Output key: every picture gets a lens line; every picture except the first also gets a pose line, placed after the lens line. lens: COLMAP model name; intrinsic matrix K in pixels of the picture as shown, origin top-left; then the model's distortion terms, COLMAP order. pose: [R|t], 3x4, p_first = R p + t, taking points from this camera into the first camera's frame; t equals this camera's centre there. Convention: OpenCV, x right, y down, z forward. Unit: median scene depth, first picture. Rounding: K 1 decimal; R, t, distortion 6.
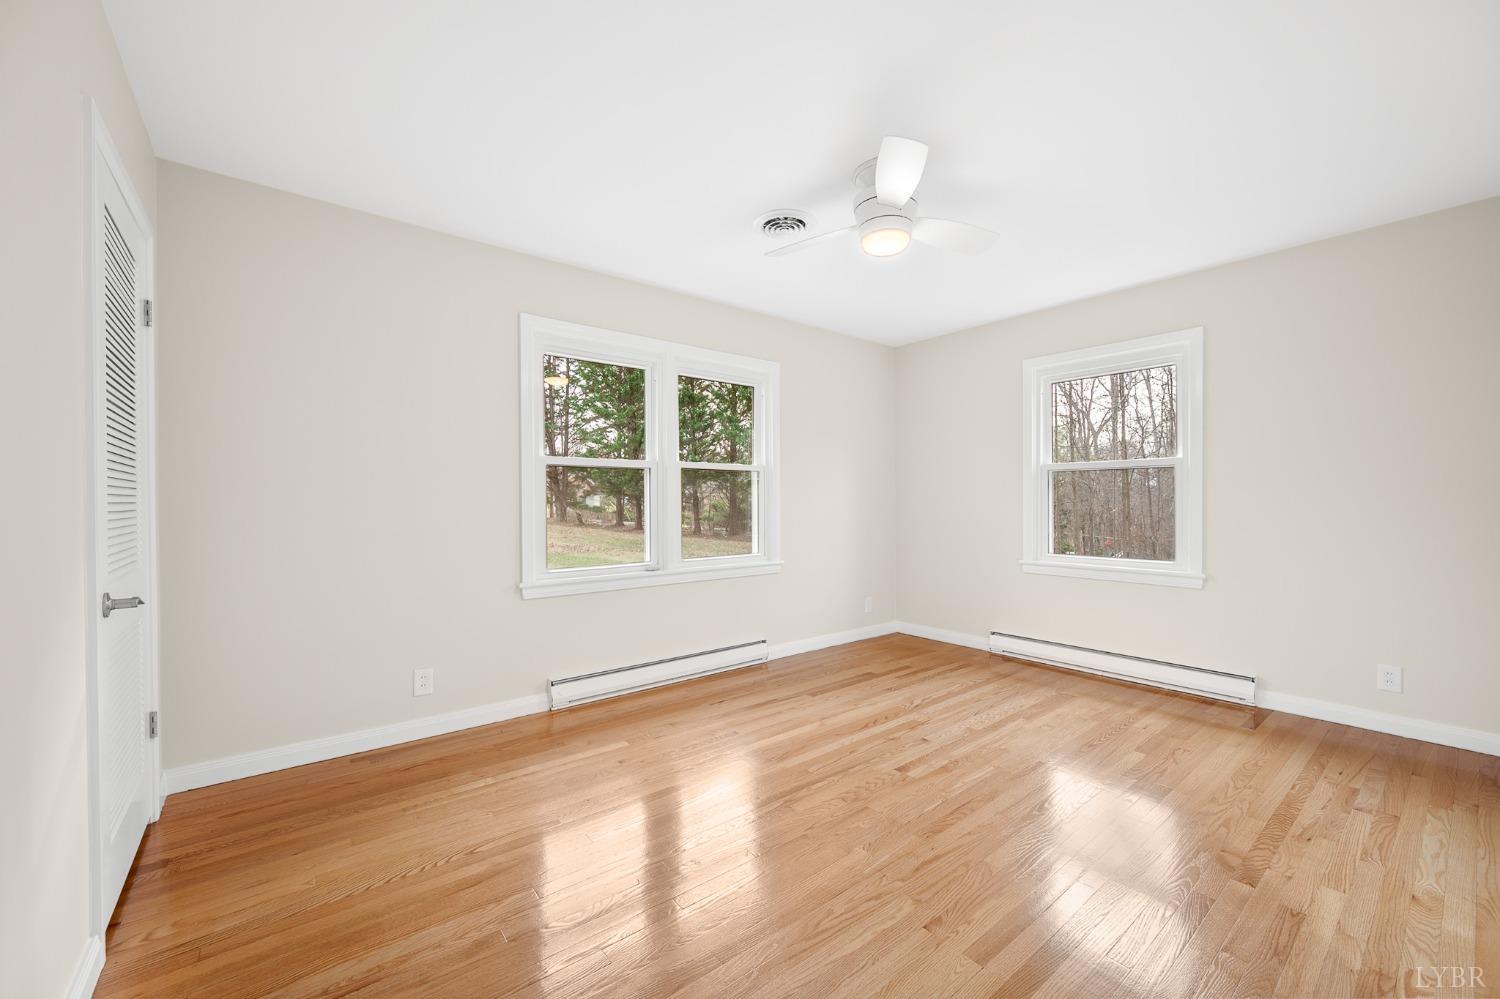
lens RADIAL K [[589.5, 0, 751.3], [0, 589.5, 507.0], [0, 0, 1]] dist [-0.000056, 0.000140]
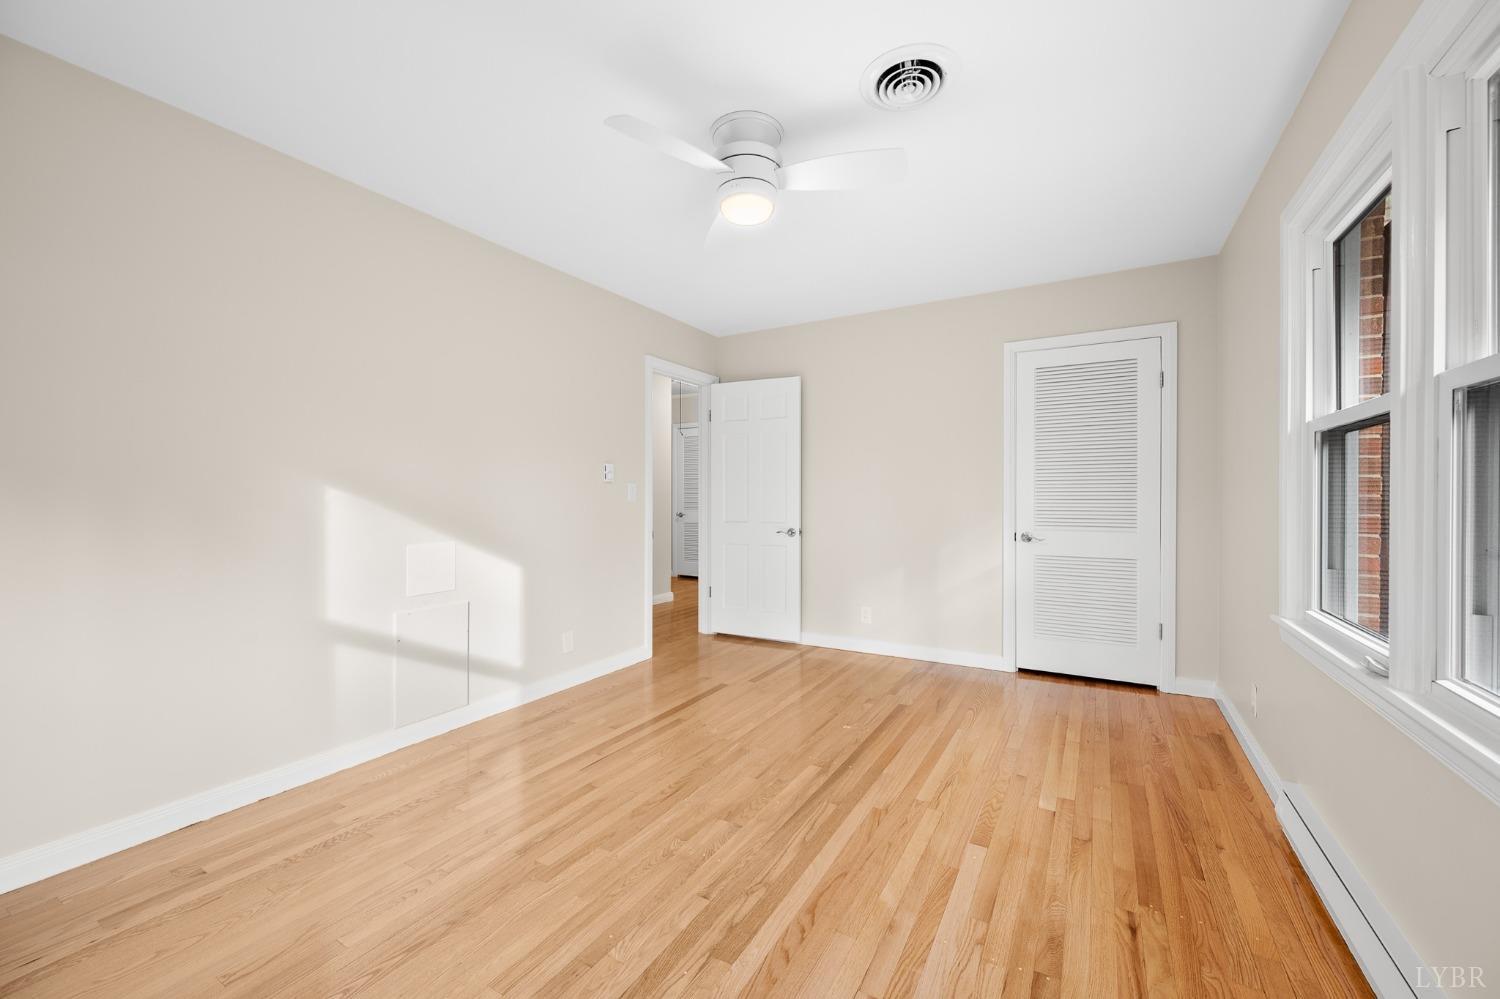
lens RADIAL K [[598.7, 0, 750.0], [0, 598.7, 499.5], [0, 0, 1]] dist [0.000209, 0.000040]
pose [[-0.935464, 0.006393, -0.353364, 0.527228], [-0.001332, 0.999766, 0.021613, -0.023978], [0.353419, 0.020689, -0.935236, 1.779419]]
